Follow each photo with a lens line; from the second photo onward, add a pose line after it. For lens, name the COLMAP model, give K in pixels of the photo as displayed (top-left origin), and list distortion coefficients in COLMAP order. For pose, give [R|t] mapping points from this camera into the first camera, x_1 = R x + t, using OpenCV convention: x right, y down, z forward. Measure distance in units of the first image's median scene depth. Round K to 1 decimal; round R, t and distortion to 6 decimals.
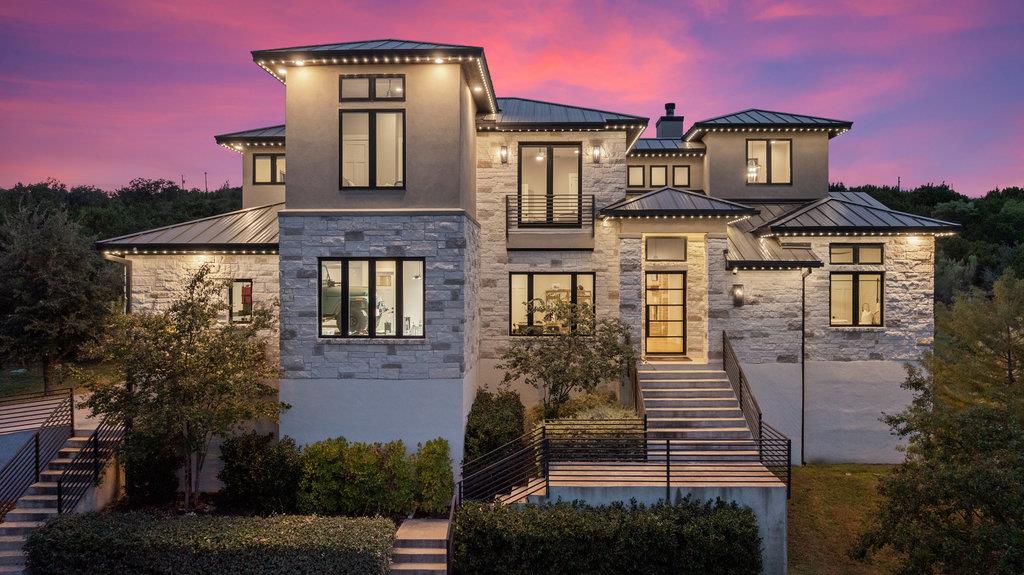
lens RADIAL K [[717.9, 0, 528.9], [0, 717.9, 298.9], [0, 0, 1]] dist [-0.007552, -0.002760]
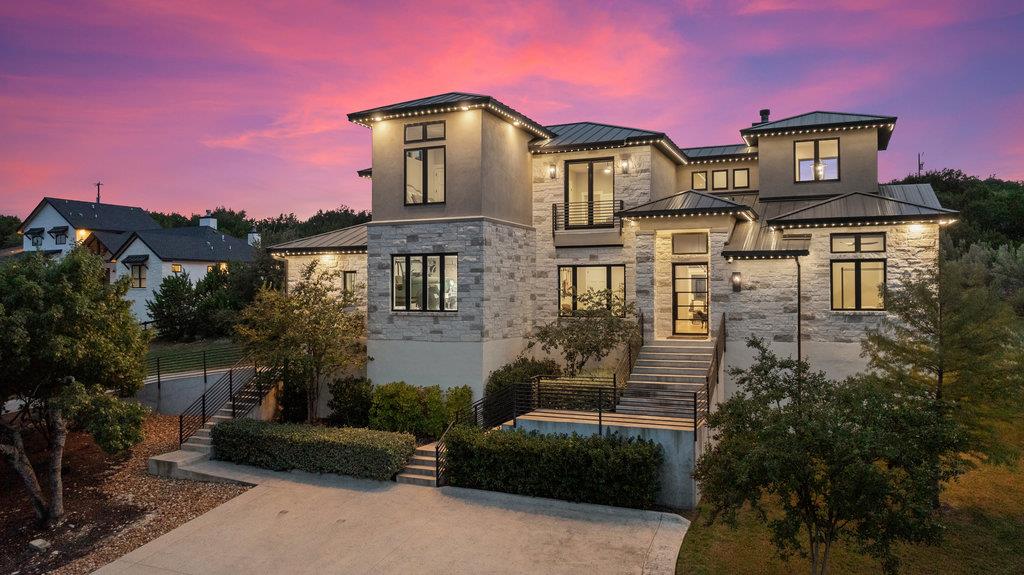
lens RADIAL K [[717.9, 0, 528.9], [0, 717.9, 298.9], [0, 0, 1]] dist [-0.007552, -0.002760]
pose [[0.931162, 0.000671, -0.364606, 0.398339], [-0.006141, 0.999885, -0.013844, 0.040130], [0.364554, 0.015130, 0.931059, -0.183107]]
